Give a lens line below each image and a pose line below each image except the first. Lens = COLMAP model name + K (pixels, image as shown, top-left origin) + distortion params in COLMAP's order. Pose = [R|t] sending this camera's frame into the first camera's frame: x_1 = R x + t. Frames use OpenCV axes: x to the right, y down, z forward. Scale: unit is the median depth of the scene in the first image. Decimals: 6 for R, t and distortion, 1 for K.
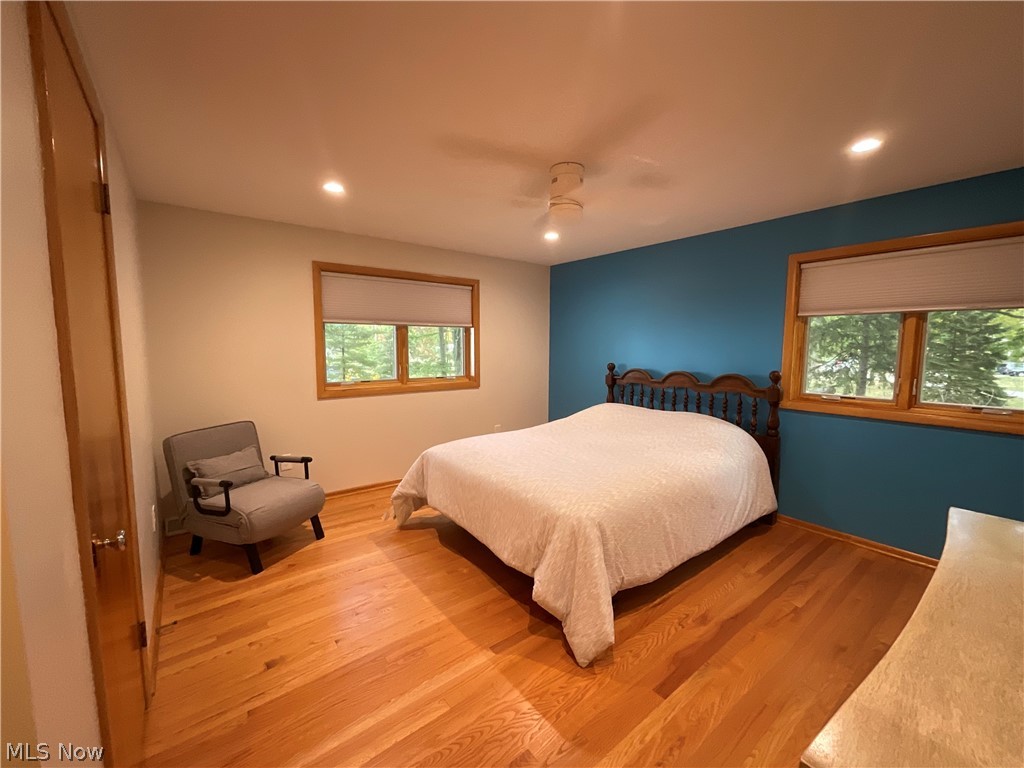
lens RADIAL K [[416.4, 0, 512.0], [0, 416.4, 384.0], [0, 0, 1]] dist [-0.011352, 0.008705]
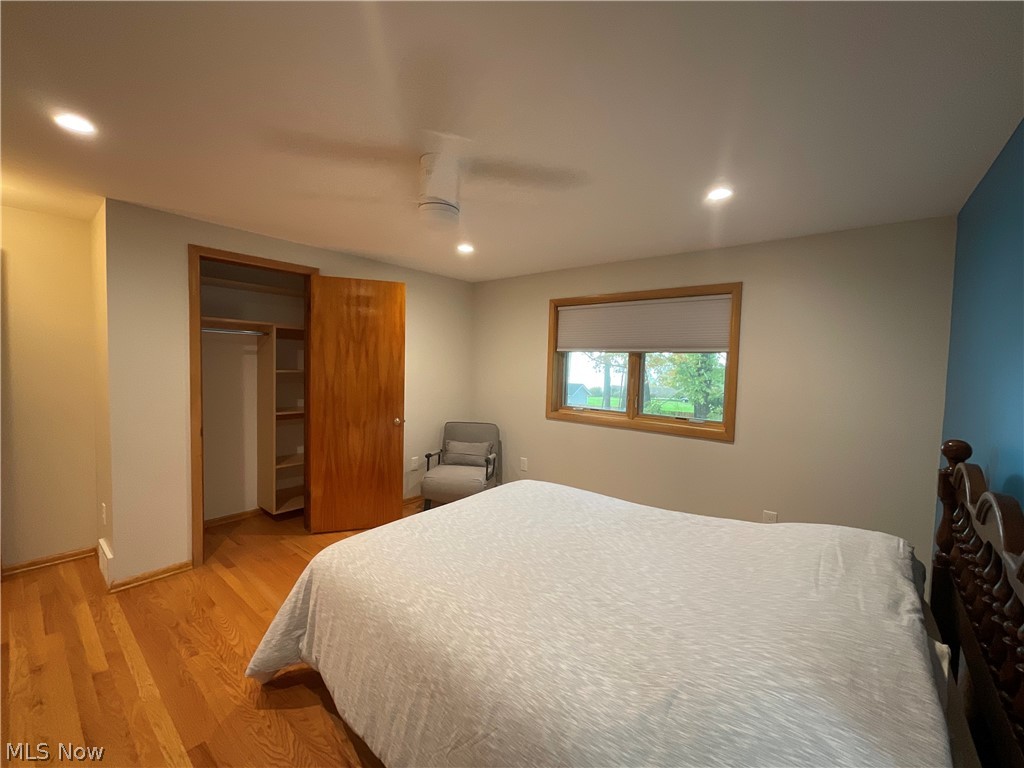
lens RADIAL K [[416.4, 0, 512.0], [0, 416.4, 384.0], [0, 0, 1]] dist [-0.011352, 0.008705]
pose [[0.196054, 0.049273, -0.979354, 0.562012], [-0.123363, 0.992041, 0.025215, -0.064795], [0.972802, 0.115872, 0.200572, 0.581144]]
